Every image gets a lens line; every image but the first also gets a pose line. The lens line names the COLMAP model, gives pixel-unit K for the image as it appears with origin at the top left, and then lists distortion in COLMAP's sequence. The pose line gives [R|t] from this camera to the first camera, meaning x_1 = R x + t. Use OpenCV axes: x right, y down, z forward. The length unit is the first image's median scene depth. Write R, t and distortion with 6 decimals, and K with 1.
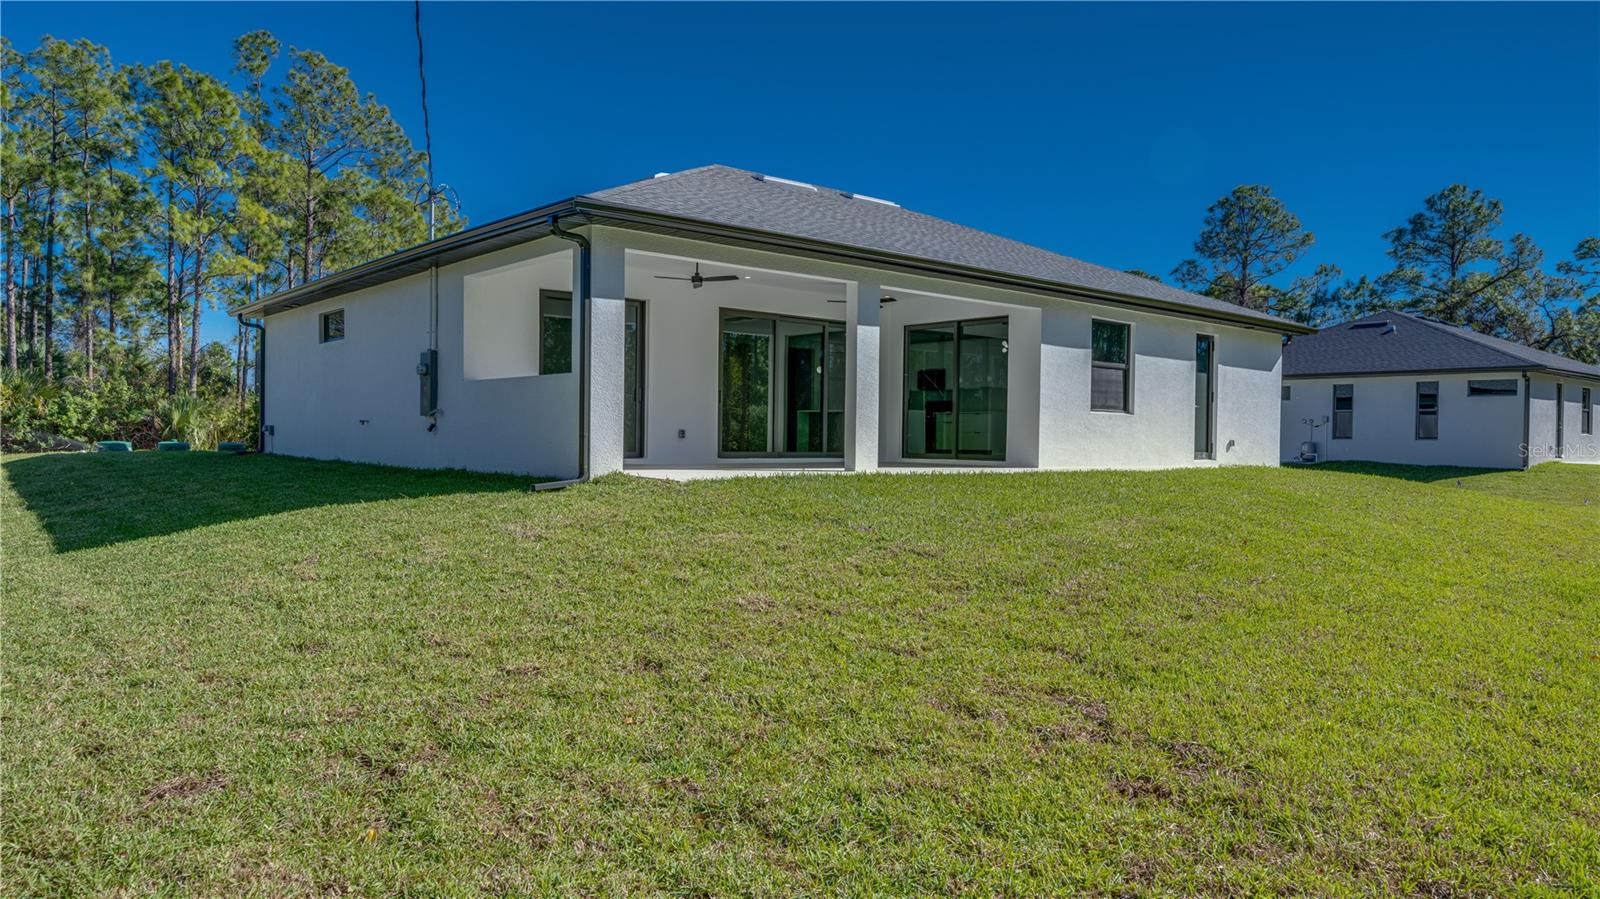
lens RADIAL K [[1110.8, 0, 800.0], [0, 1110.8, 449.5], [0, 0, 1]] dist [-0.001571, 0.001067]
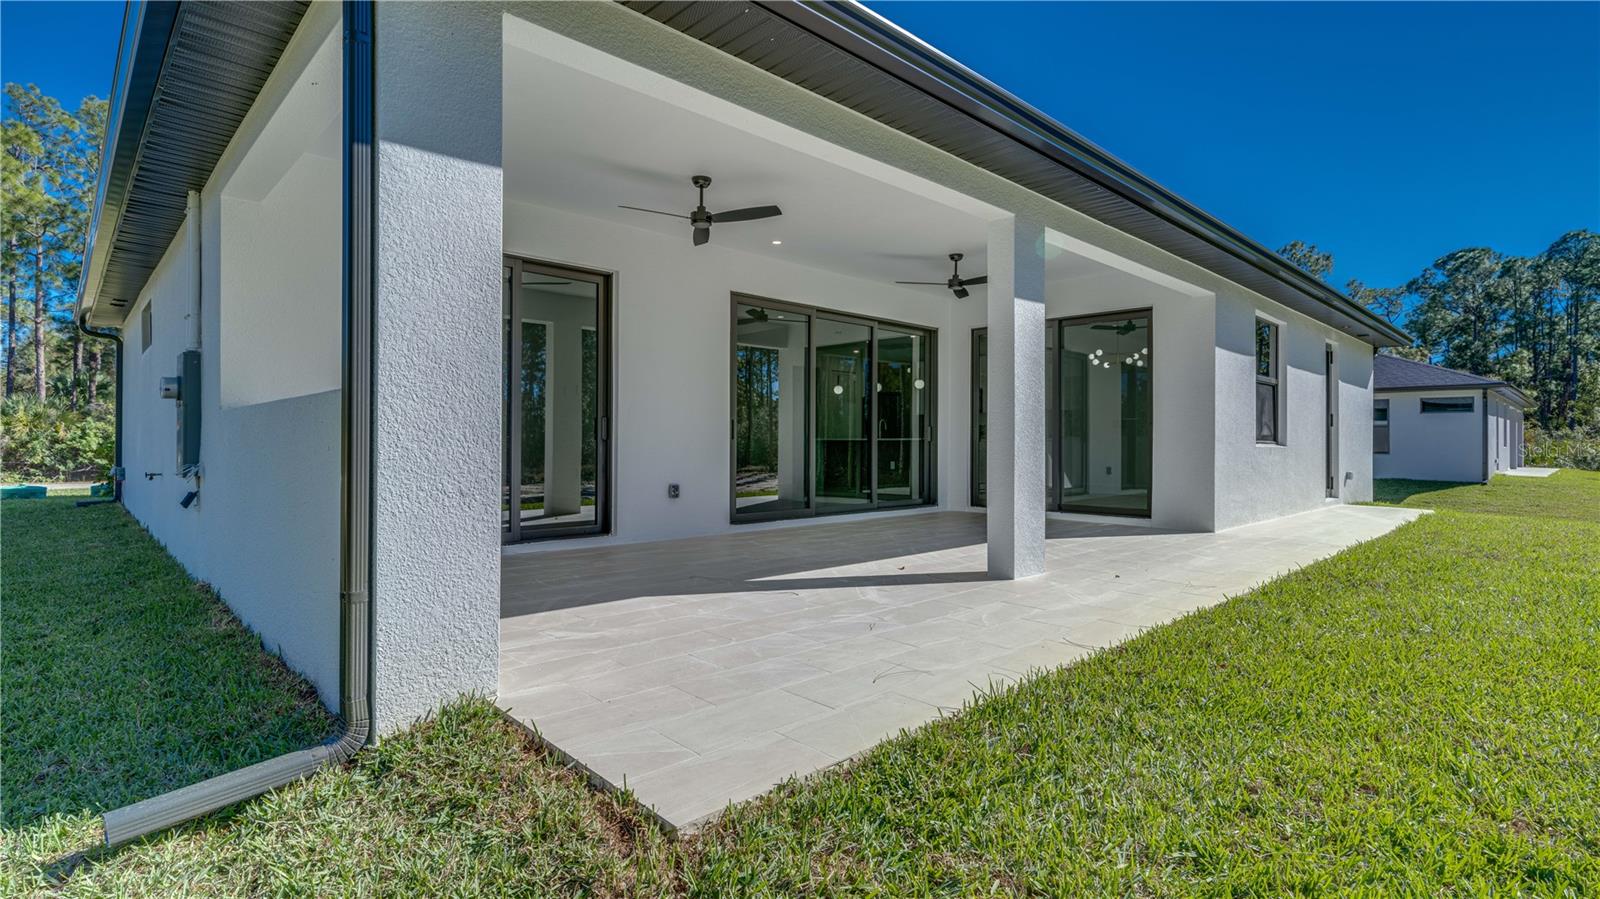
lens RADIAL K [[769.1, 0, 800.0], [0, 769.1, 449.5], [0, 0, 1]] dist [0.000574, 0.000025]
pose [[0.998008, -0.010648, 0.062181, -0.054454], [0.010649, 0.999943, 0.000316, -0.031977], [-0.062181, 0.000347, 0.998065, 0.492199]]
